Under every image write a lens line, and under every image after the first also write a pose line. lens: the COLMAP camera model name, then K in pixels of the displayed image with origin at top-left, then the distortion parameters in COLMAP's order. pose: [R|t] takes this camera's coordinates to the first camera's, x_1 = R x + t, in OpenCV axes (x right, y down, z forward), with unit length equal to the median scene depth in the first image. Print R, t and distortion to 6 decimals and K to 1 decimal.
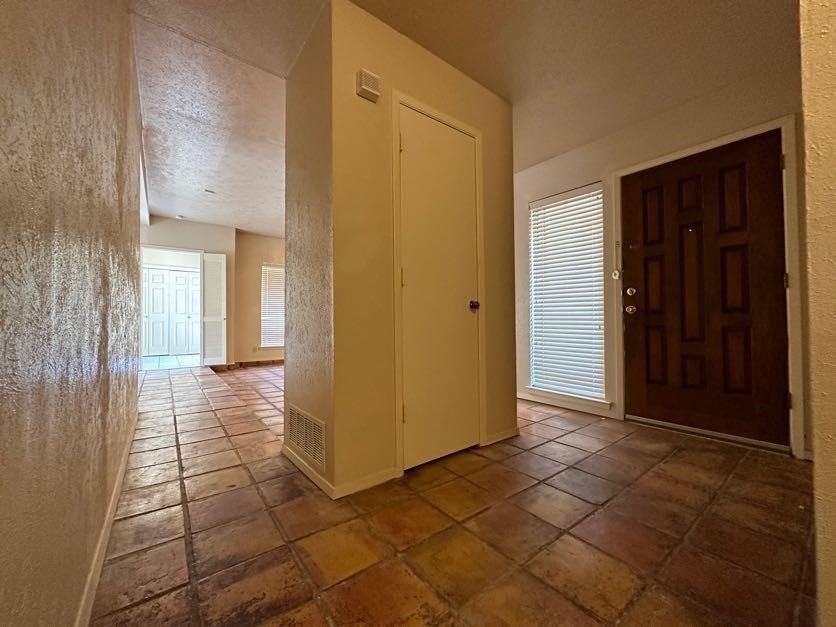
lens RADIAL K [[332.5, 0, 420.4], [0, 332.5, 314.2], [0, 0, 1]] dist [-0.002891, 0.000444]
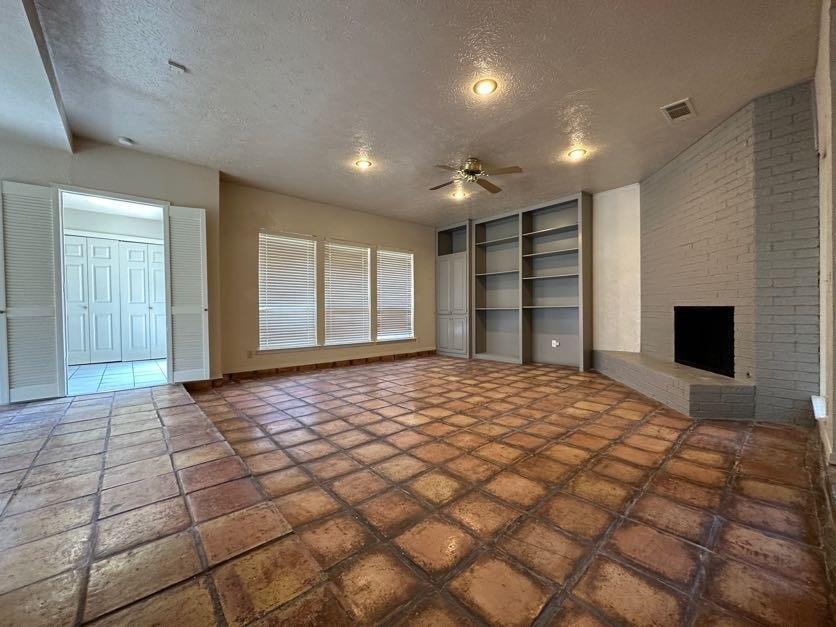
lens RADIAL K [[332.5, 0, 418.4], [0, 332.5, 314.0], [0, 0, 1]] dist [-0.002891, 0.000444]
pose [[0.997977, -0.005078, 0.063375, -0.215838], [0.003303, 0.999600, 0.028096, 0.006190], [-0.063492, -0.027830, 0.997594, 0.327373]]
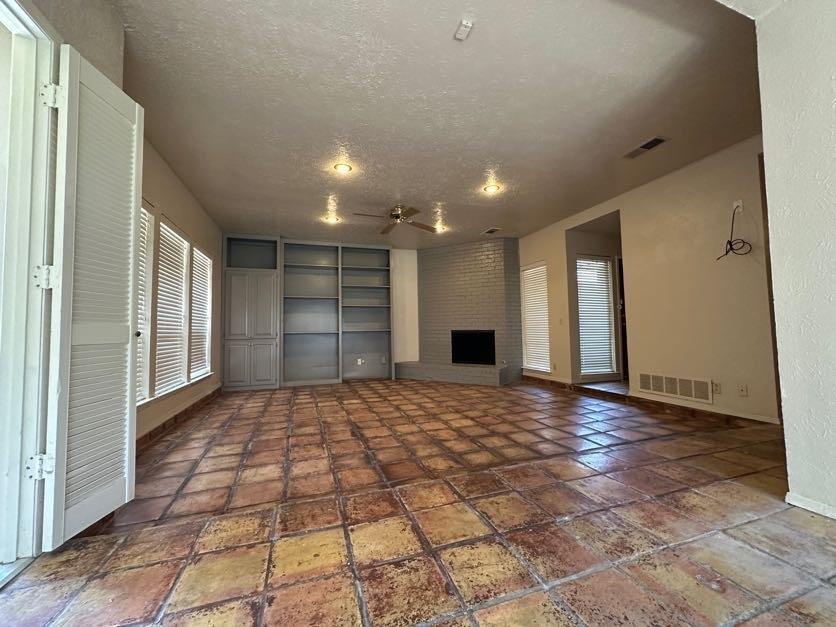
lens RADIAL K [[332.5, 0, 418.6], [0, 332.5, 315.1], [0, 0, 1]] dist [-0.002891, 0.000444]
pose [[0.326046, 0.044591, 0.944302, -0.757600], [-0.002291, 0.998921, -0.046379, 0.011978], [-0.945351, 0.012958, 0.325796, 0.674276]]
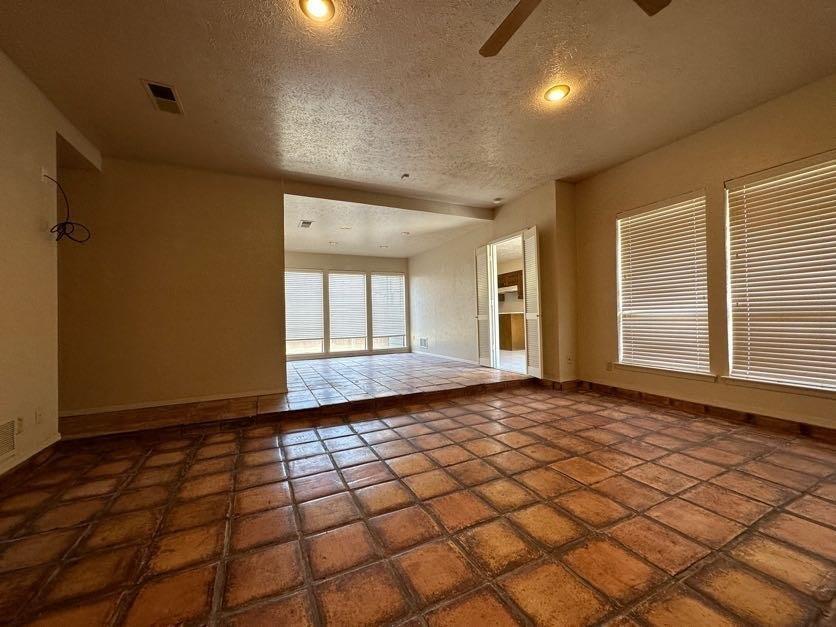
lens RADIAL K [[332.5, 0, 418.0], [0, 332.5, 314.3], [0, 0, 1]] dist [-0.002891, 0.000444]
pose [[-0.217481, -0.000074, -0.976064, 0.159468], [0.039551, 0.999178, -0.008888, 0.007703], [0.975263, -0.040538, -0.217300, 0.885650]]
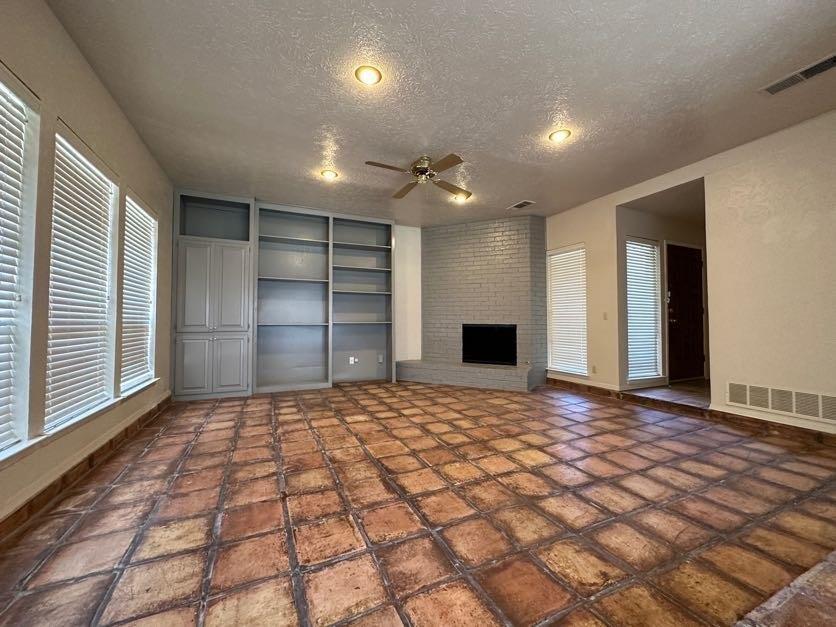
lens RADIAL K [[332.5, 0, 419.4], [0, 332.5, 314.7], [0, 0, 1]] dist [-0.002891, 0.000444]
pose [[0.230398, 0.027396, 0.972711, -0.616013], [-0.018224, 0.999550, -0.023836, 0.009477], [-0.972926, -0.012235, 0.230793, 0.832959]]
